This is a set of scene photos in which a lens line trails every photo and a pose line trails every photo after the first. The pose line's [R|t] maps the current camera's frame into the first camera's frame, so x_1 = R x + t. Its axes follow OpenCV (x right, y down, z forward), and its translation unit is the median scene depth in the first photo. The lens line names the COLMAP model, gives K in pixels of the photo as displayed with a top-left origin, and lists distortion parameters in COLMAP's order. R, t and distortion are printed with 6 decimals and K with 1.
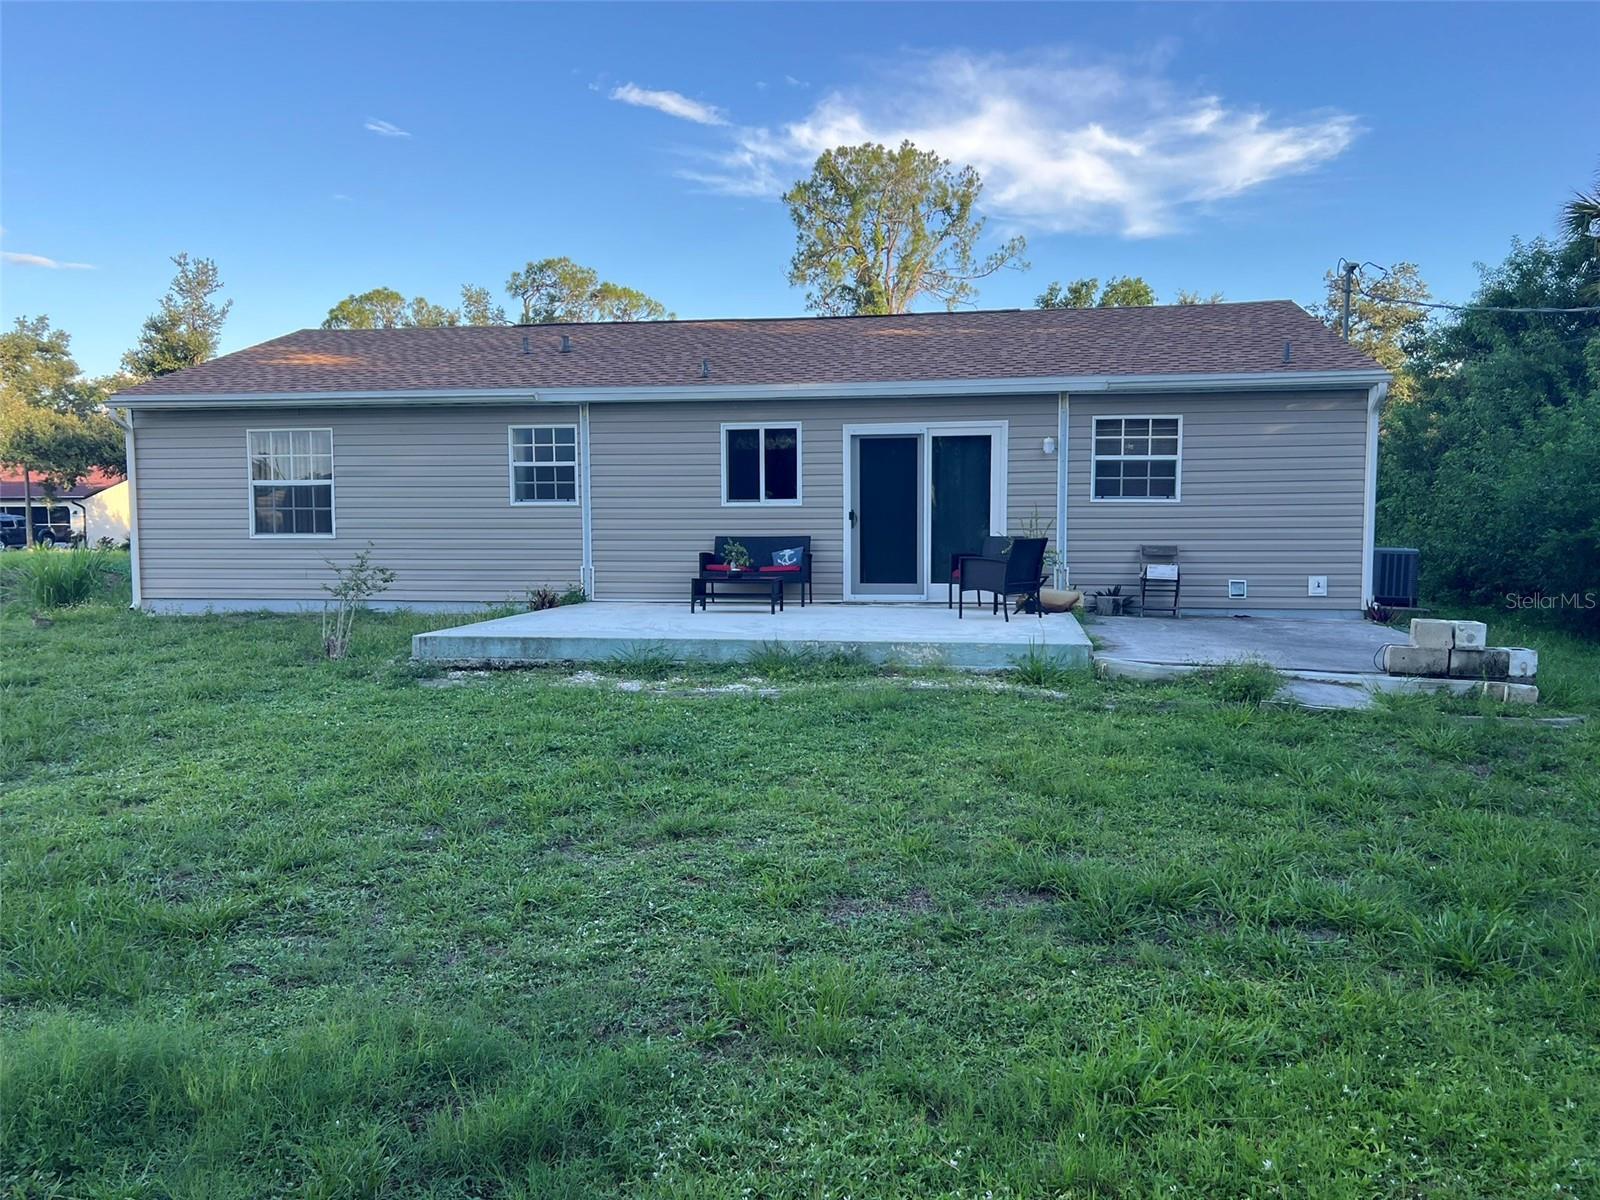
lens RADIAL K [[1213.7, 0, 798.5], [0, 1213.7, 609.8], [0, 0, 1]] dist [0.045551, -0.006512]
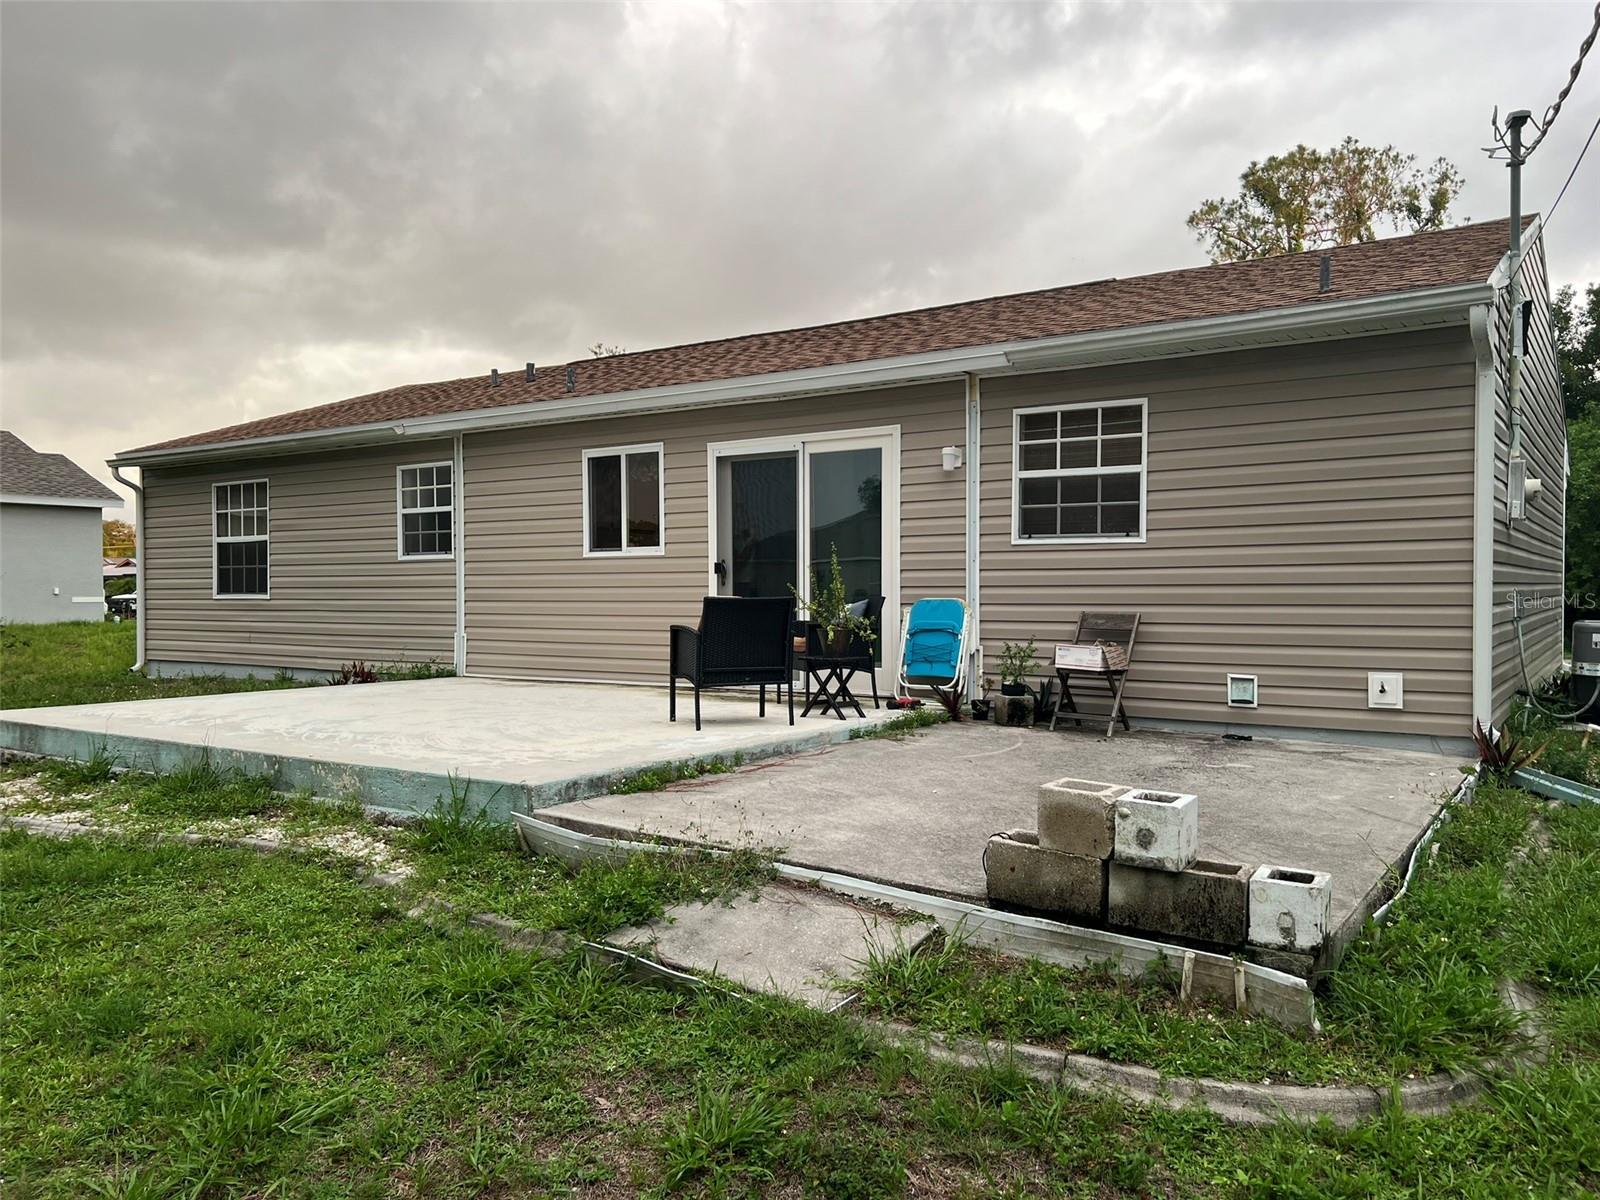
lens RADIAL K [[1213.7, 0, 800.9], [0, 1213.7, 592.6], [0, 0, 1]] dist [0.045551, -0.006512]
pose [[0.908182, 0.002098, -0.418569, 0.405005], [-0.032021, 0.997405, -0.064479, -0.018904], [0.417348, 0.071962, 0.905893, 0.381561]]
